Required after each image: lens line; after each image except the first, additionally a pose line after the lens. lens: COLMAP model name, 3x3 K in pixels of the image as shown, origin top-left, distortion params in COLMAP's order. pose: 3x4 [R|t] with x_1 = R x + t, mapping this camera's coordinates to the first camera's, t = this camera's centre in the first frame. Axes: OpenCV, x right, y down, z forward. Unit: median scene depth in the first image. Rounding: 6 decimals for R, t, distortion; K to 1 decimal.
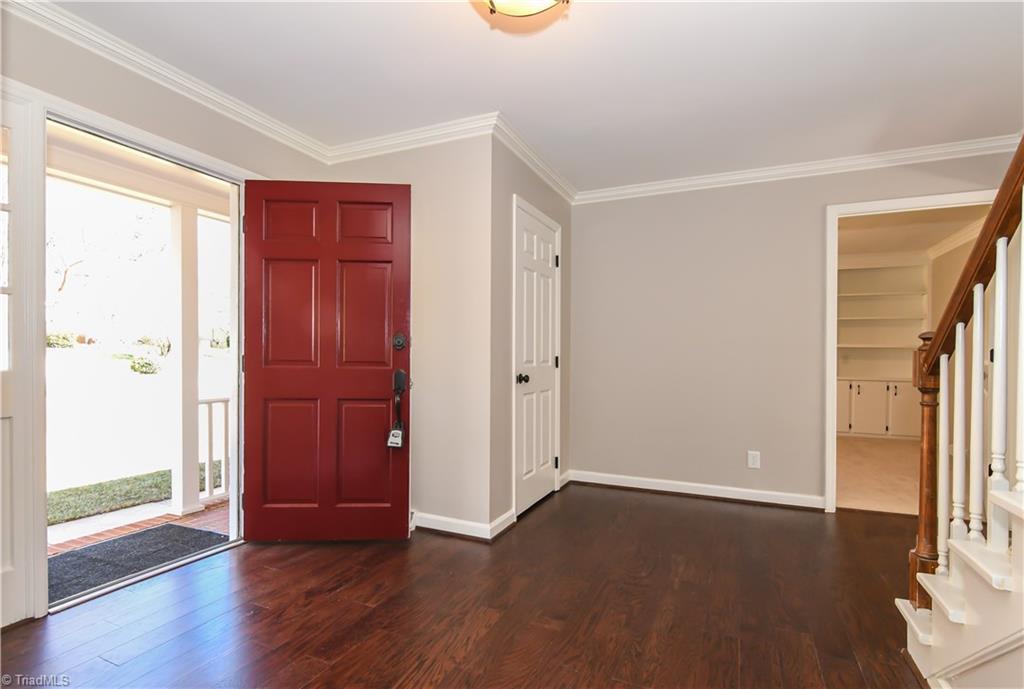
lens RADIAL K [[500.6, 0, 511.9], [0, 500.6, 350.1], [0, 0, 1]] dist [0.004233, 0.000804]
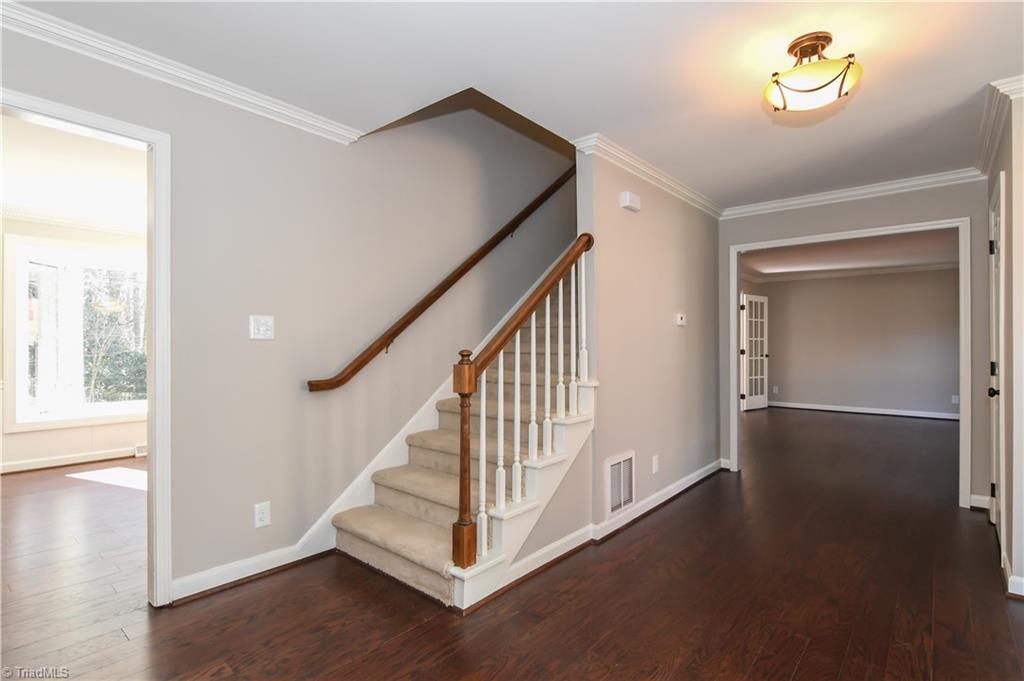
lens RADIAL K [[500.6, 0, 512.4], [0, 500.6, 340.7], [0, 0, 1]] dist [0.004233, 0.000804]
pose [[-0.960253, -0.010240, 0.278942, 0.343082], [-0.010877, 0.999941, -0.000735, -0.059074], [-0.278918, -0.003740, -0.960308, 2.150928]]
